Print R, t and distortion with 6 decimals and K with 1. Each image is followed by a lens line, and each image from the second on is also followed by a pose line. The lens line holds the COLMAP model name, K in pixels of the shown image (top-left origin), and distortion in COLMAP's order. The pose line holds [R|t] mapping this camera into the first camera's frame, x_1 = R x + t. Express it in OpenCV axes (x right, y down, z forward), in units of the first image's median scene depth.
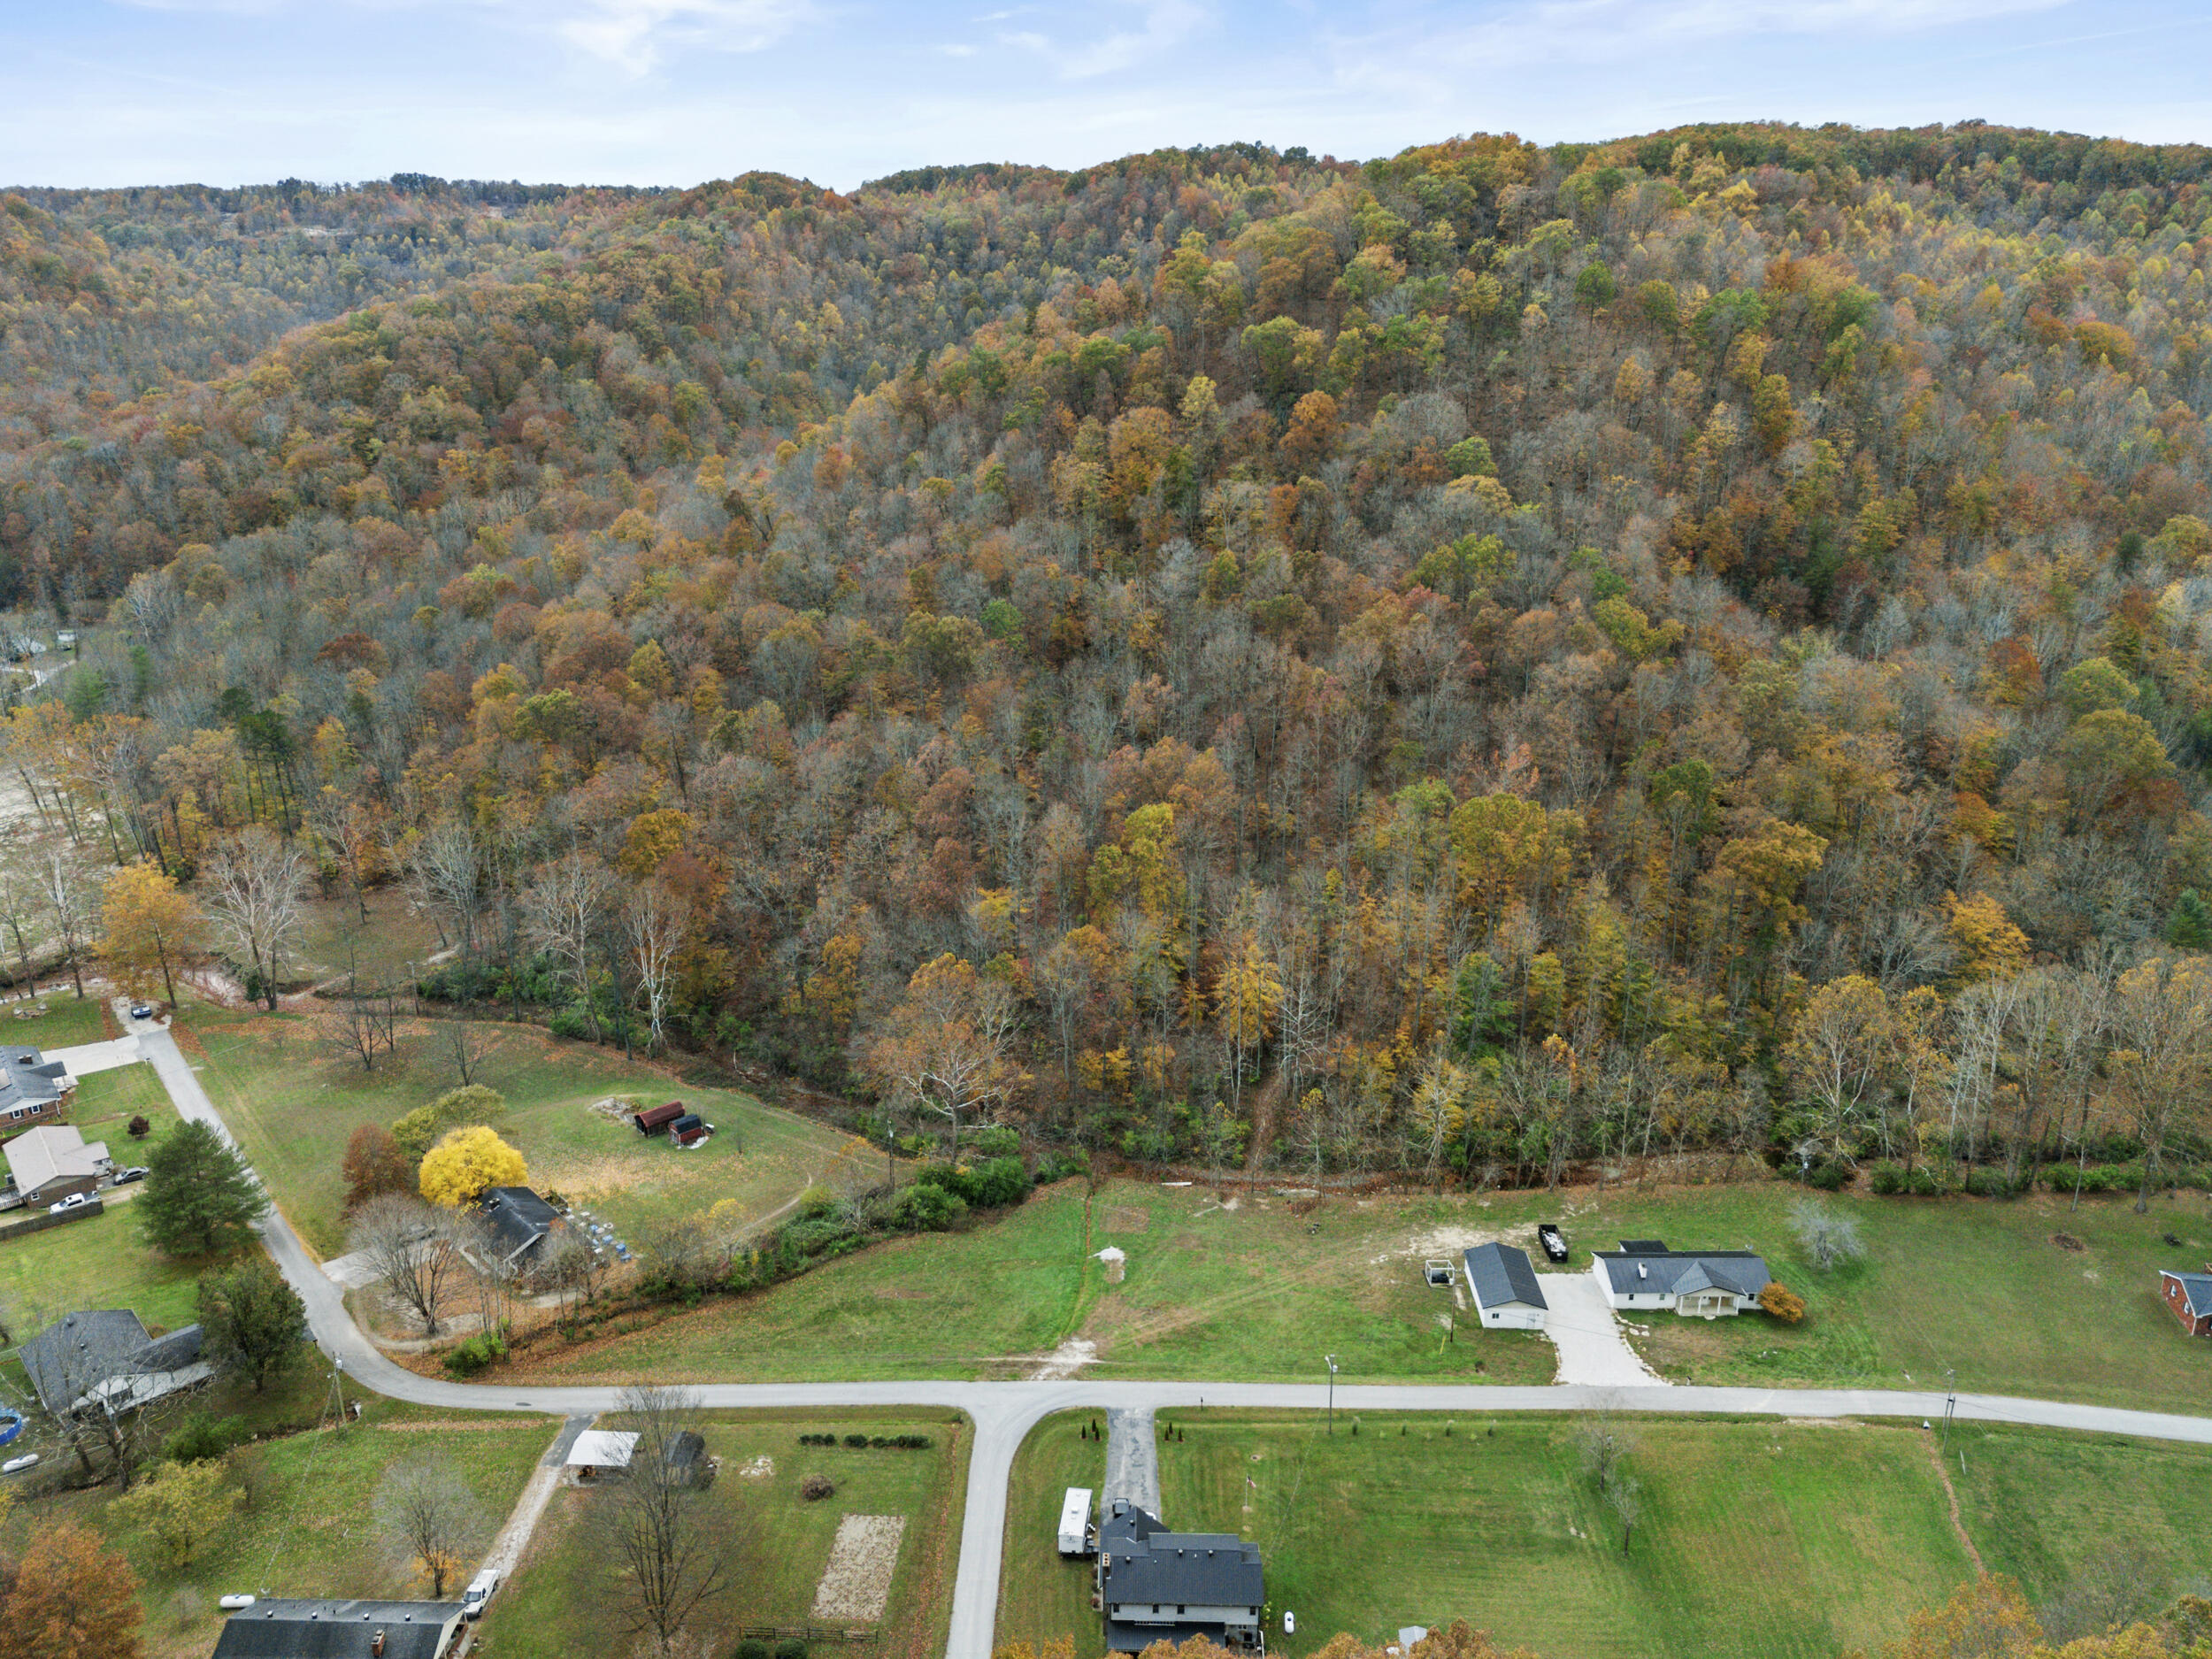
lens RADIAL K [[1544.3, 0, 1106.5], [0, 1544.3, 829.2], [0, 0, 1]] dist [0.030892, -0.013375]
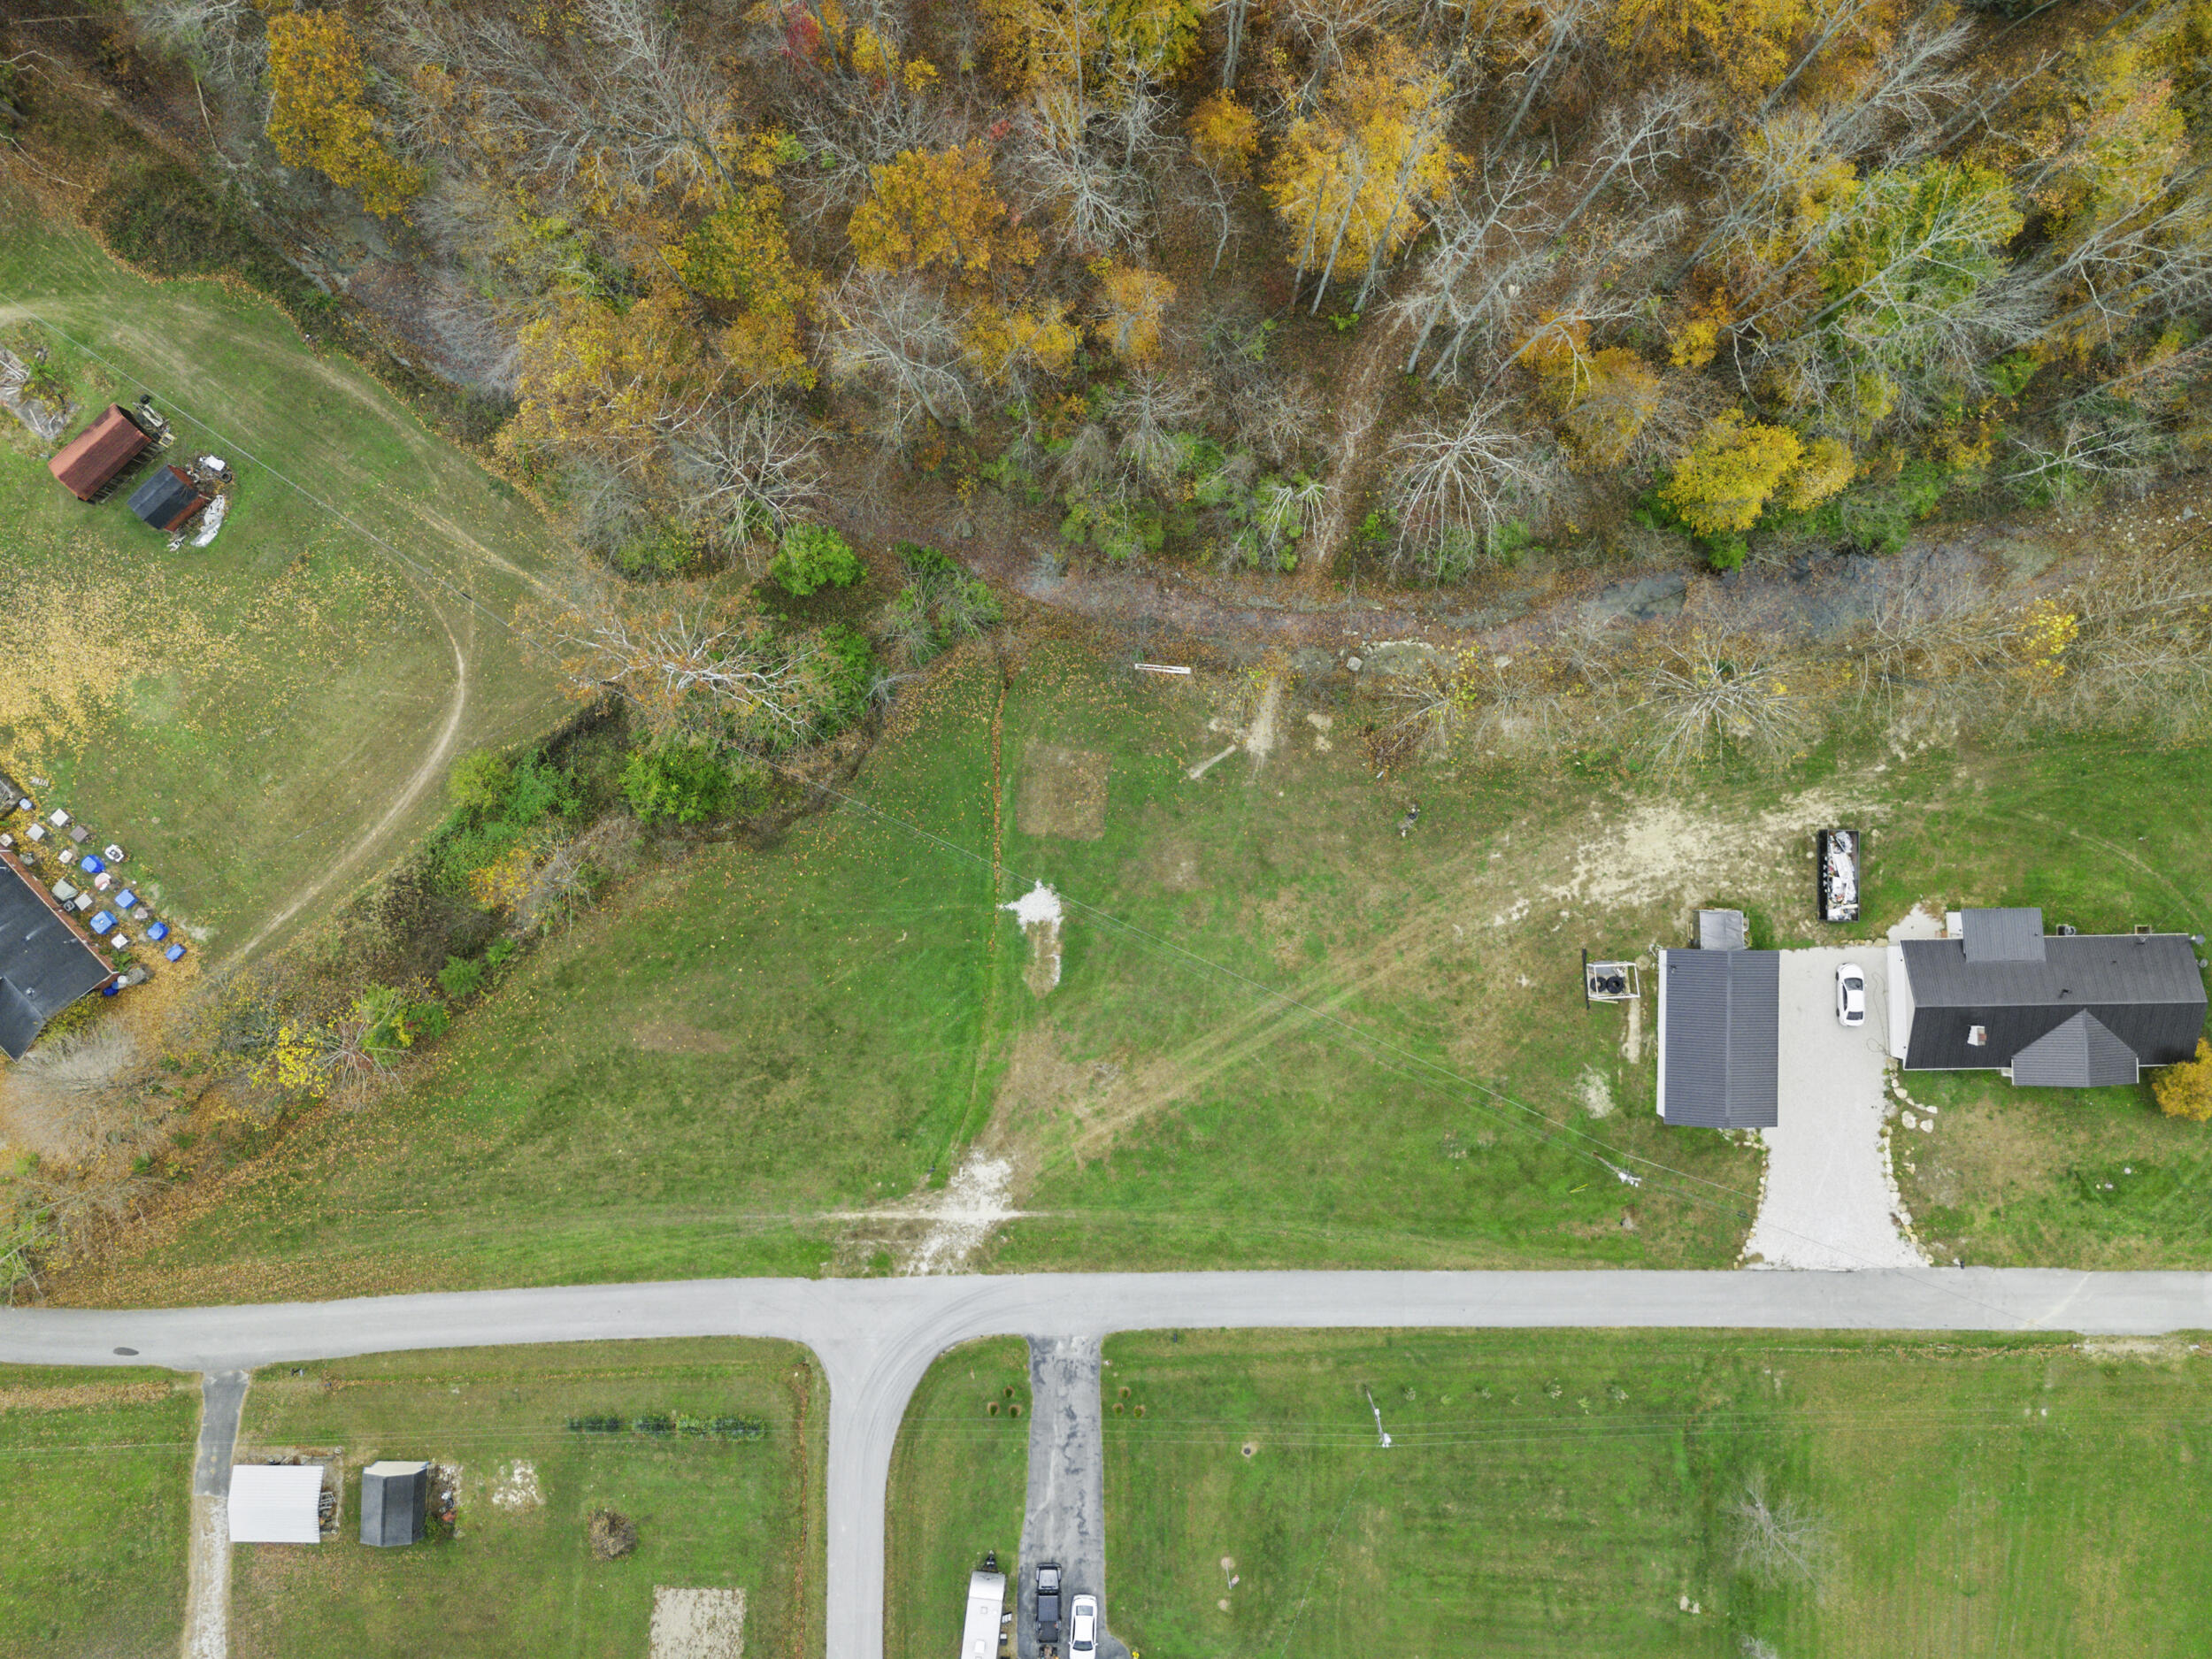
lens RADIAL K [[1544.3, 0, 1102.3], [0, 1544.3, 828.6], [0, 0, 1]] dist [0.030892, -0.013375]
pose [[0.999878, -0.003890, -0.015104, 0.040748], [0.015520, 0.344505, 0.938656, -0.301327], [0.001552, -0.938776, 0.344524, 0.955604]]
